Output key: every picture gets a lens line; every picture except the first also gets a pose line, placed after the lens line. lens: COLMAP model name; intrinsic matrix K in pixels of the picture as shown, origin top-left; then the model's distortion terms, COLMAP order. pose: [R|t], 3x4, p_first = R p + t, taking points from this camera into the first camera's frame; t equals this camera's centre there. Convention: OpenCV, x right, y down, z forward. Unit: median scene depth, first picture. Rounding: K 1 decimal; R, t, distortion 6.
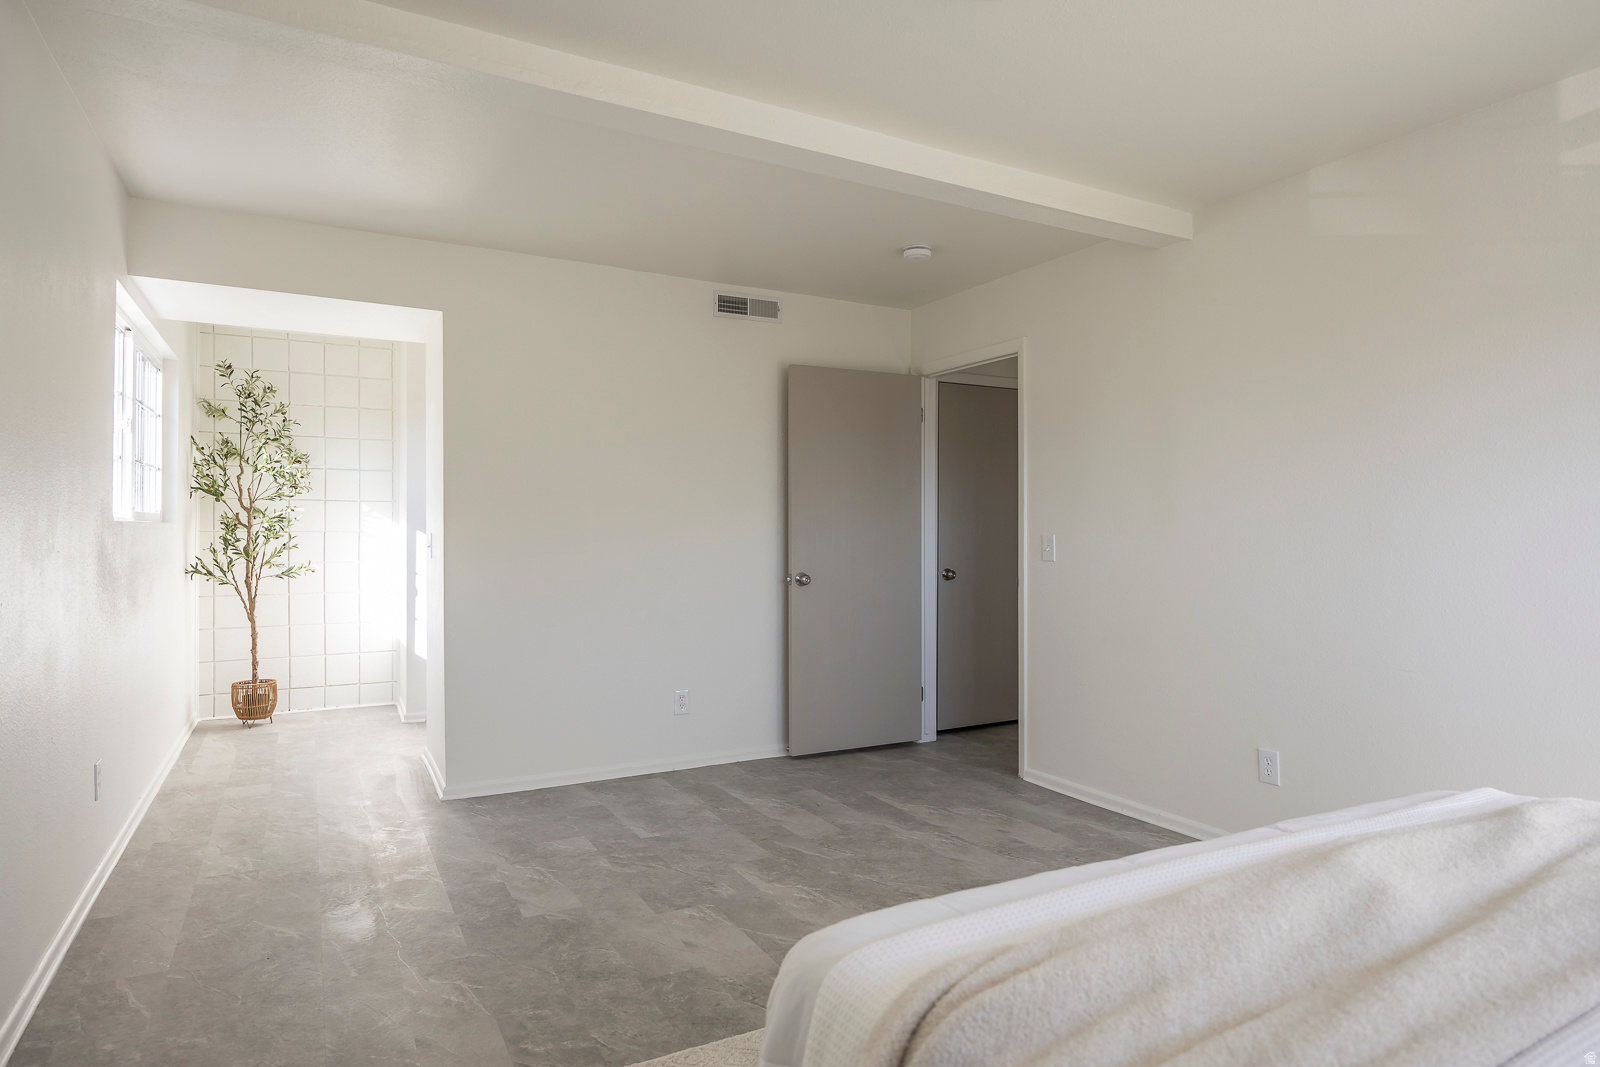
lens RADIAL K [[948.3, 0, 800.3], [0, 948.3, 523.1], [0, 0, 1]] dist [0.003800, -0.000391]
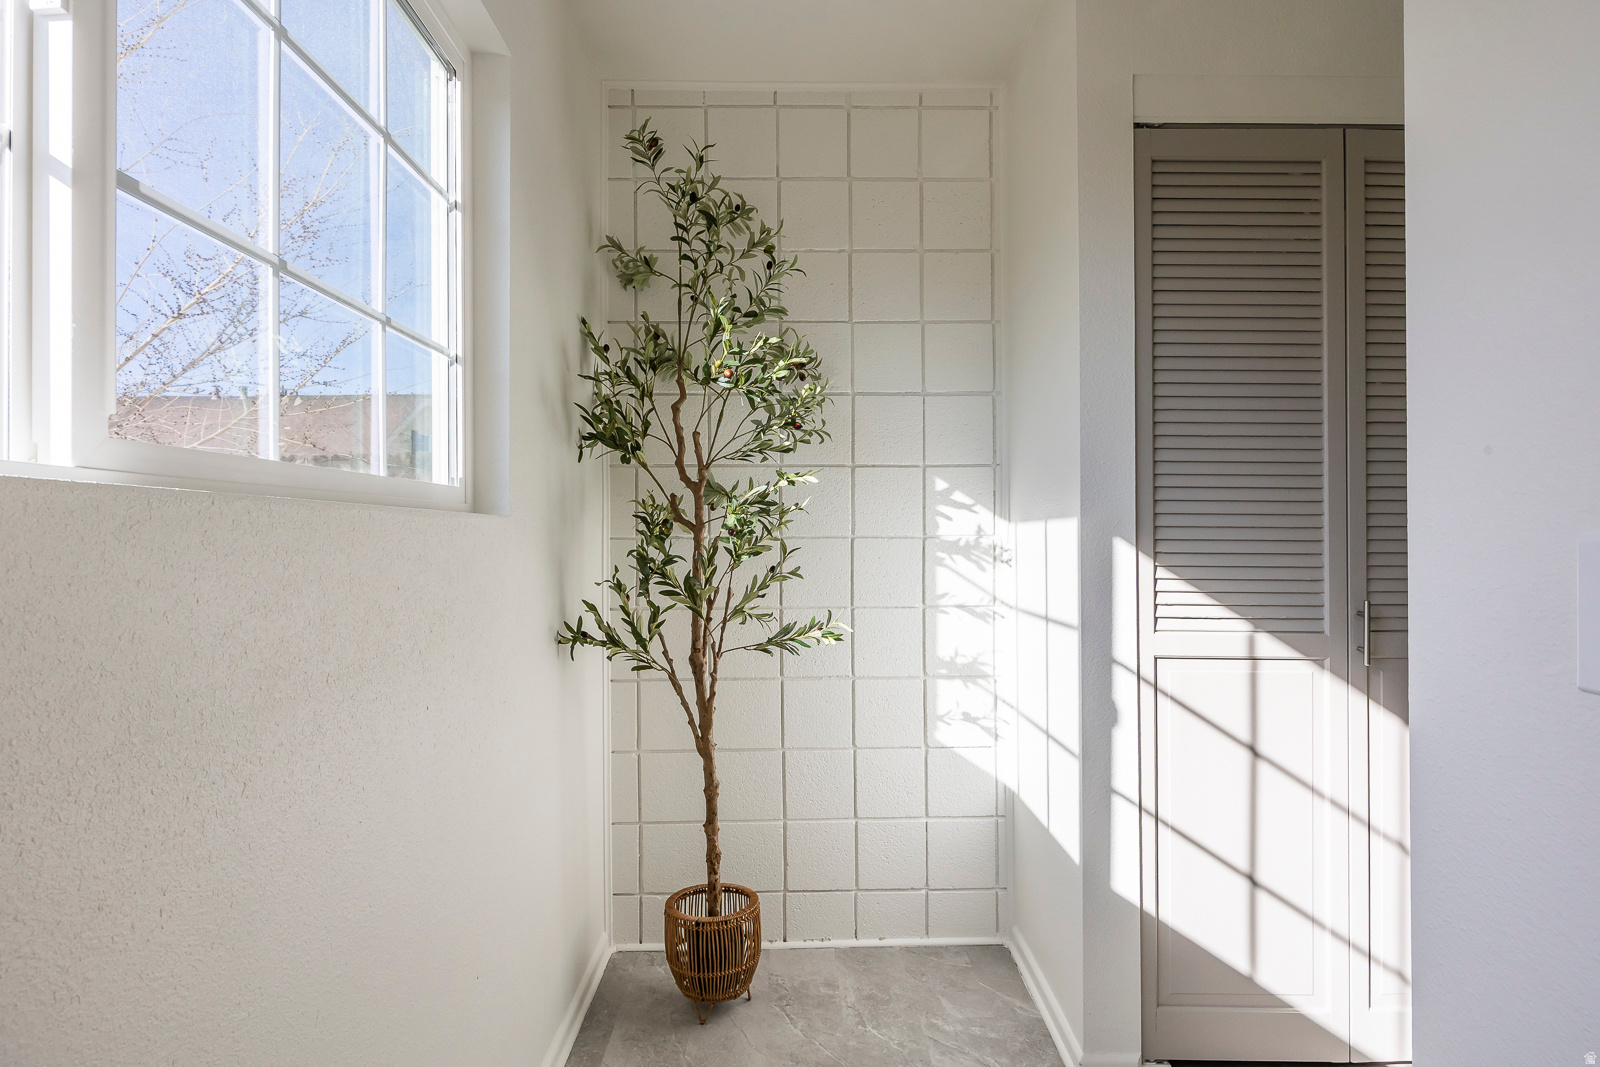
lens RADIAL K [[923.5, 0, 799.6], [0, 923.5, 534.5], [0, 0, 1]] dist [-0.000658, 0.000006]
pose [[0.895700, -0.006463, -0.444611, -0.360480], [0.008129, 0.999965, 0.001839, 0.006725], [0.444584, -0.005261, 0.895722, 0.656633]]
